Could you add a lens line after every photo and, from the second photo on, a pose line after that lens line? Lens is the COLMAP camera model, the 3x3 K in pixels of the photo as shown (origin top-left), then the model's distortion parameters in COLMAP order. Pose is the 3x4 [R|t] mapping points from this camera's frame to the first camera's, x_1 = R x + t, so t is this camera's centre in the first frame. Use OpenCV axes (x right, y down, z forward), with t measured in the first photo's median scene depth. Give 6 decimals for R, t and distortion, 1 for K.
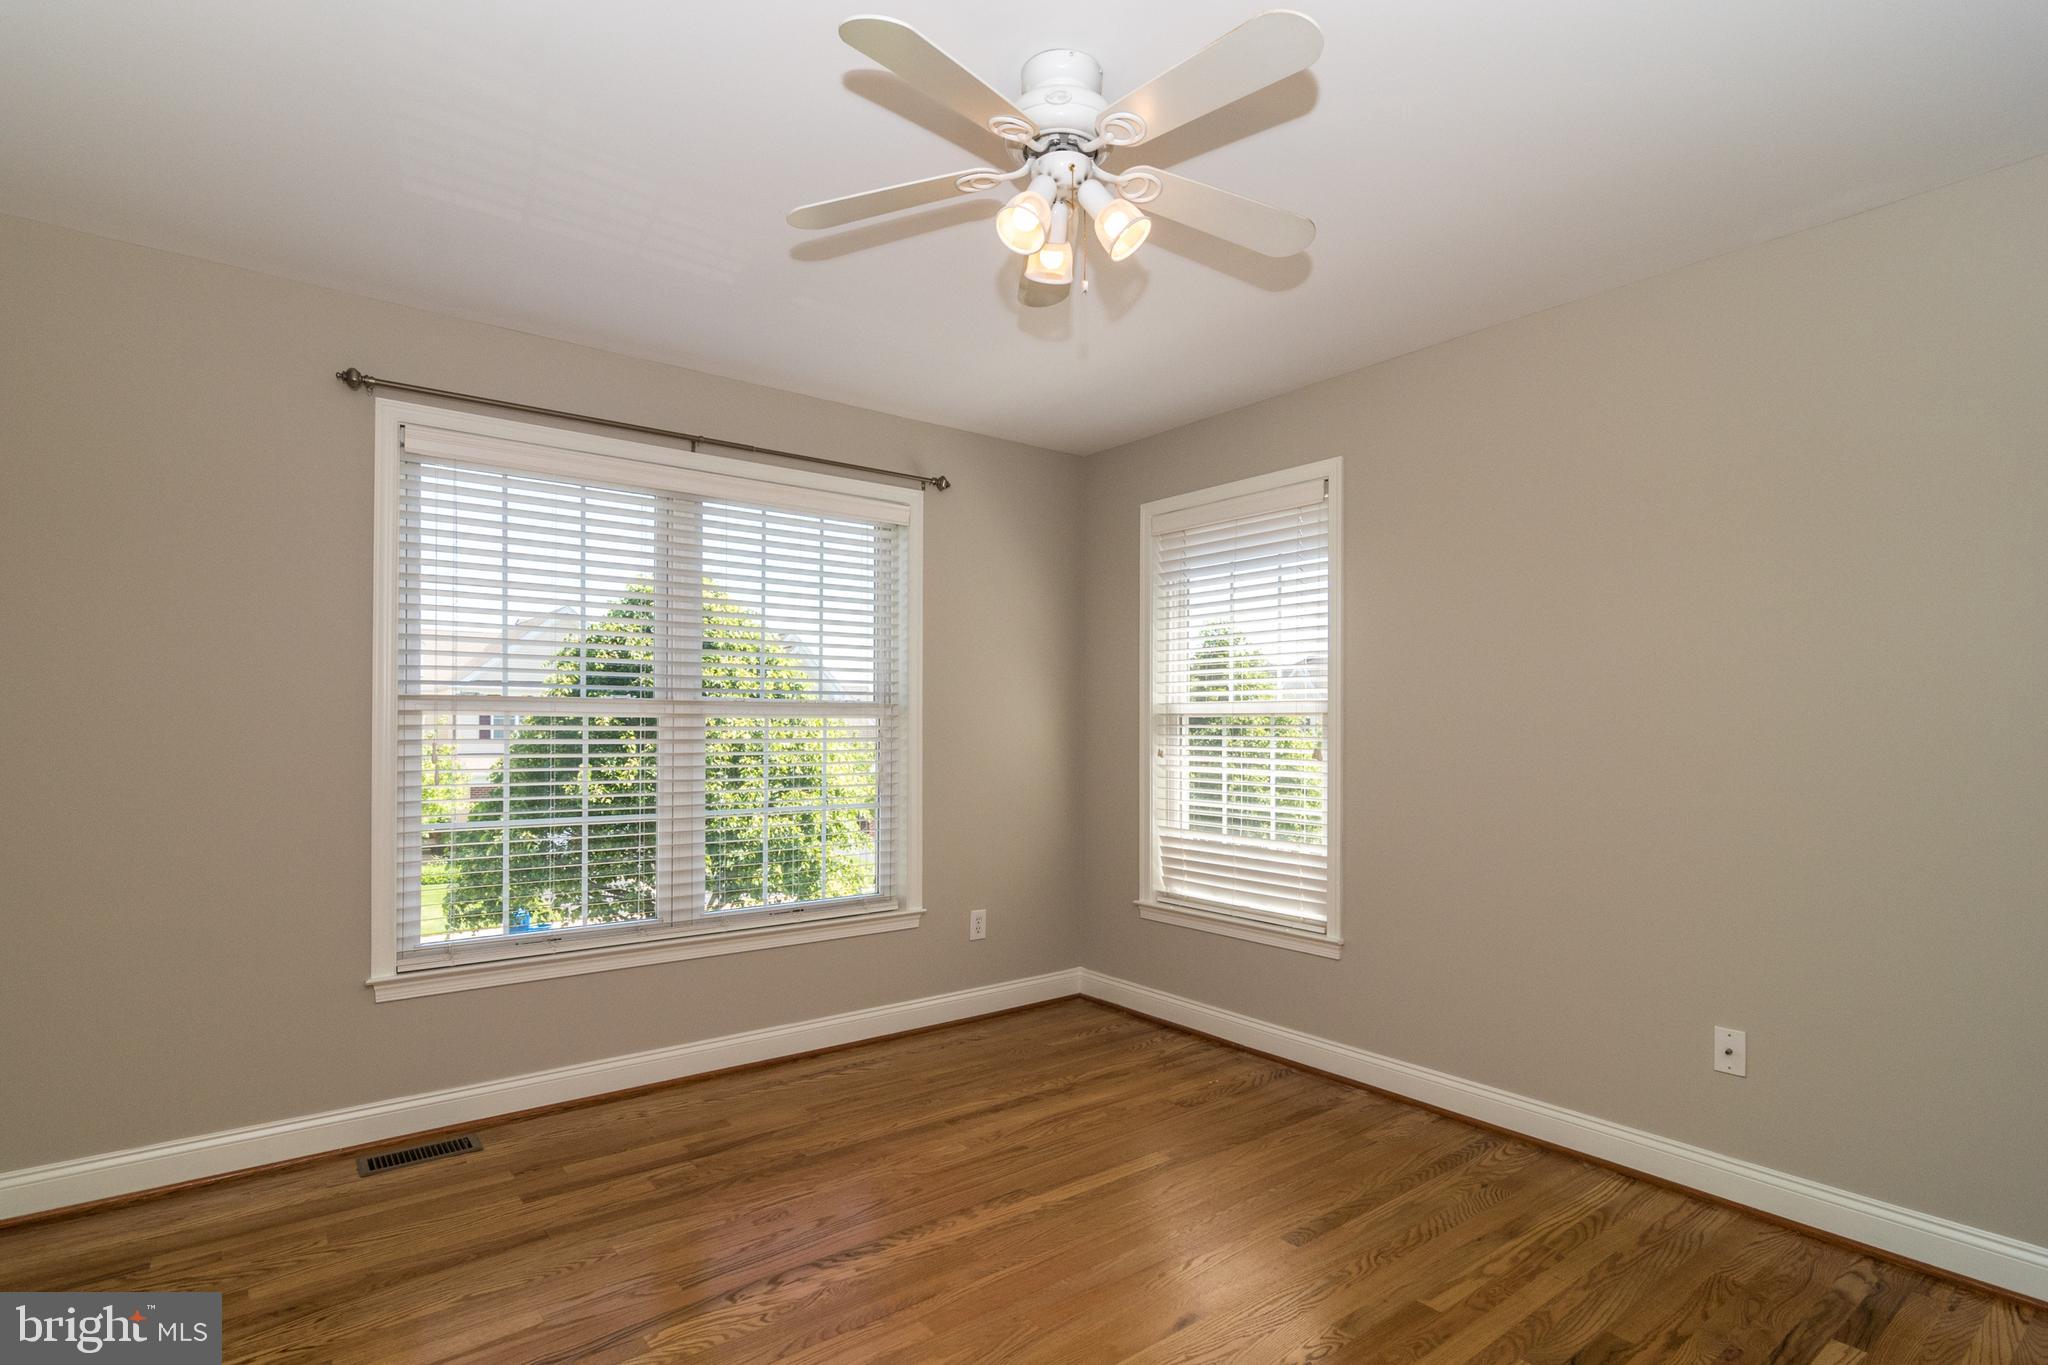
lens RADIAL K [[1006.5, 0, 1039.6], [0, 1006.5, 740.9], [0, 0, 1]] dist [-0.014238, 0.005689]
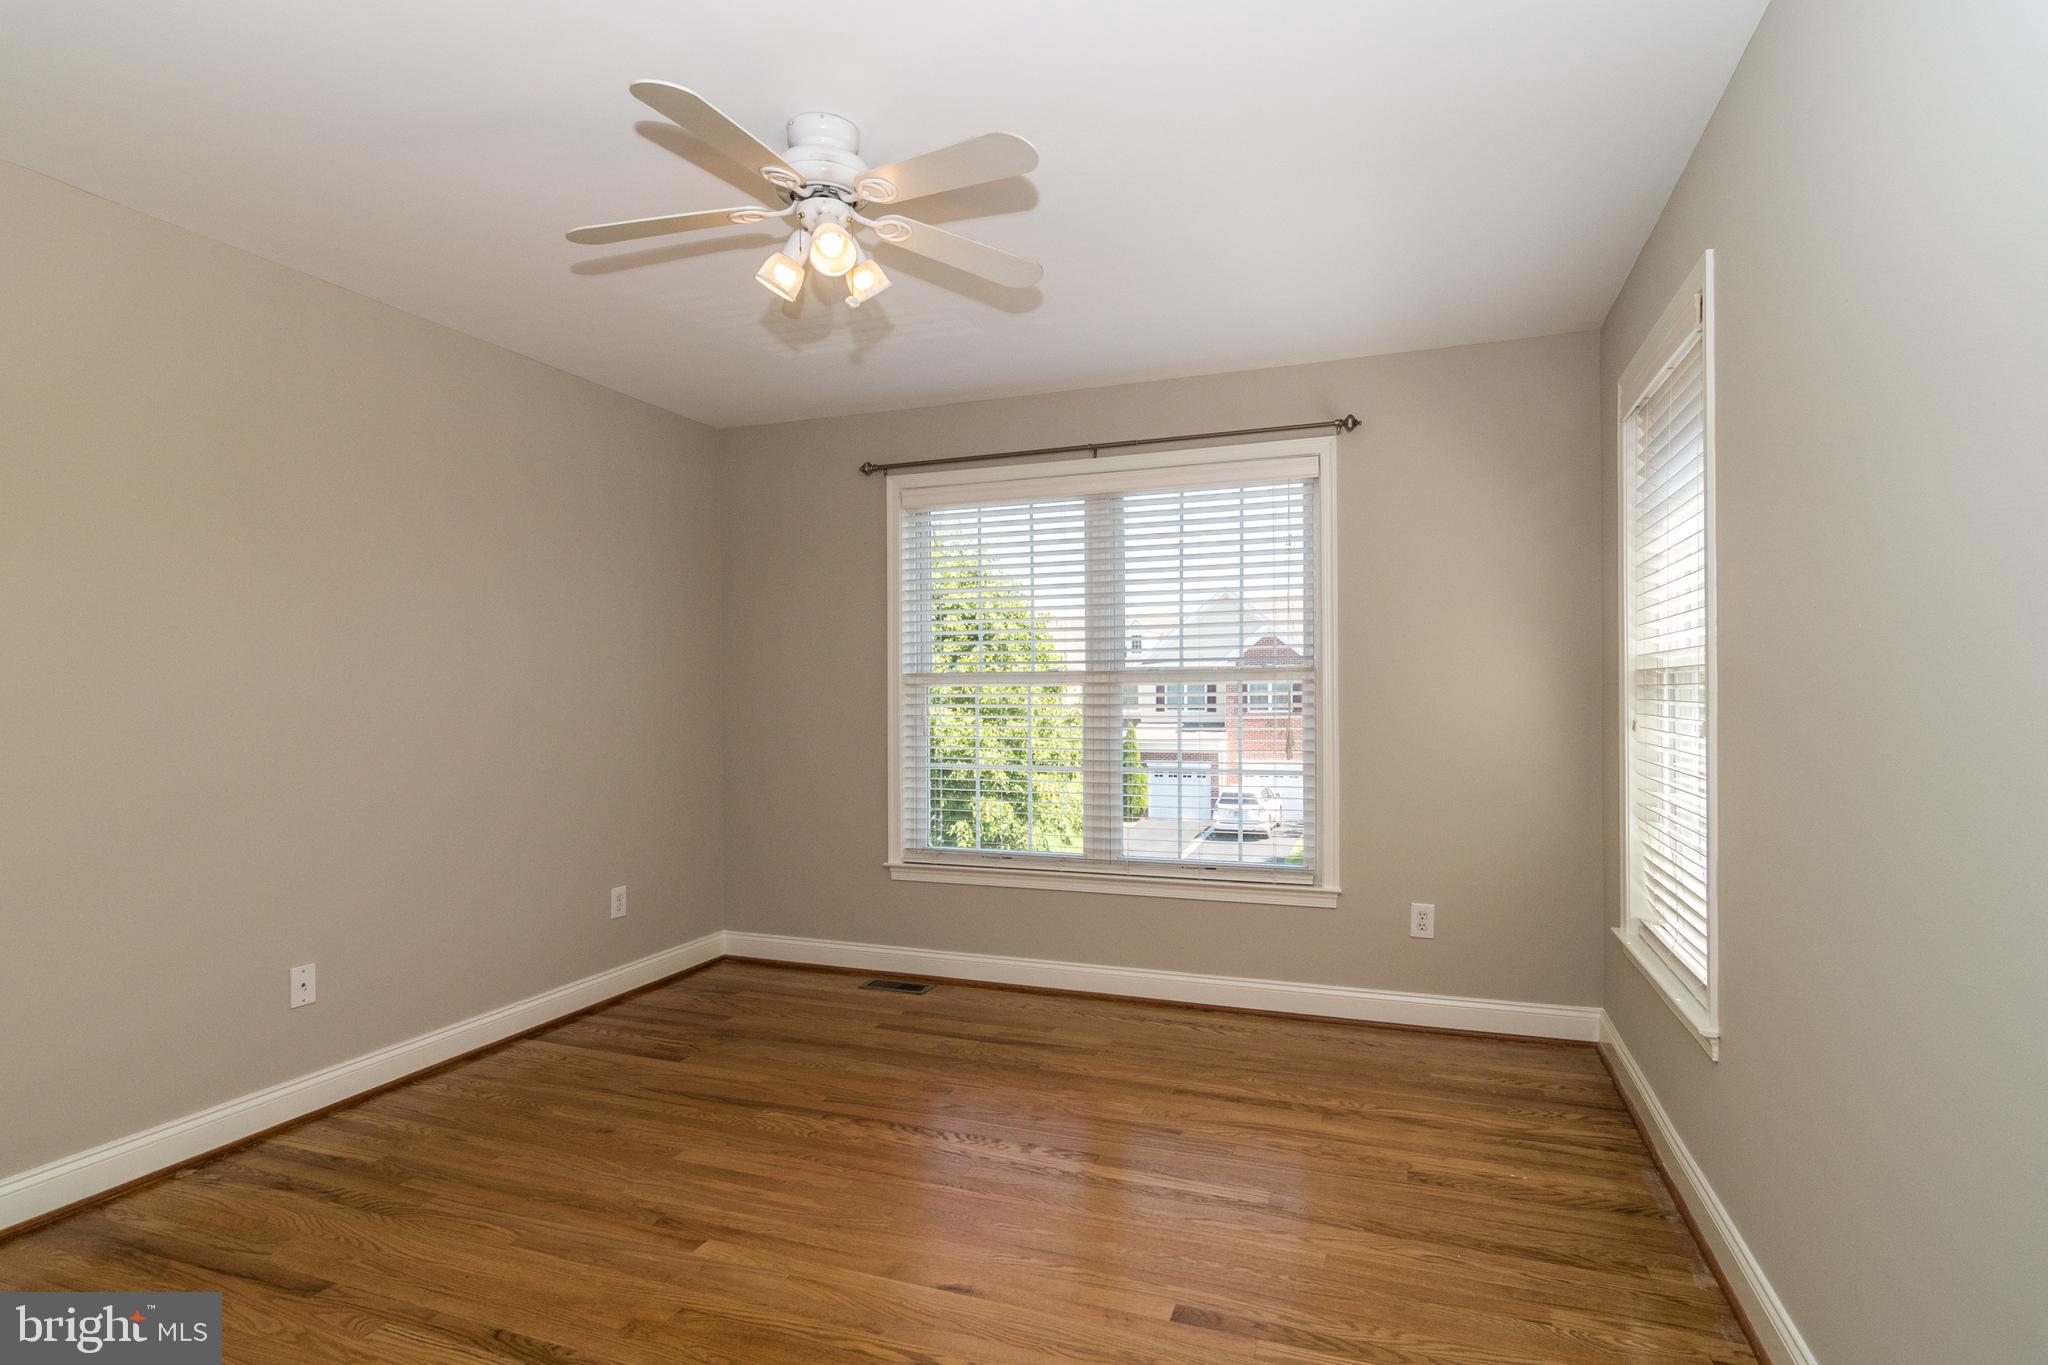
lens RADIAL K [[1006.5, 0, 1027.1], [0, 1006.5, 711.4], [0, 0, 1]] dist [-0.014238, 0.005689]
pose [[0.520676, 0.006097, -0.853732, 0.603040], [-0.004429, 0.999980, 0.004441, 0.001690], [0.853743, 0.001469, 0.520693, 0.320641]]
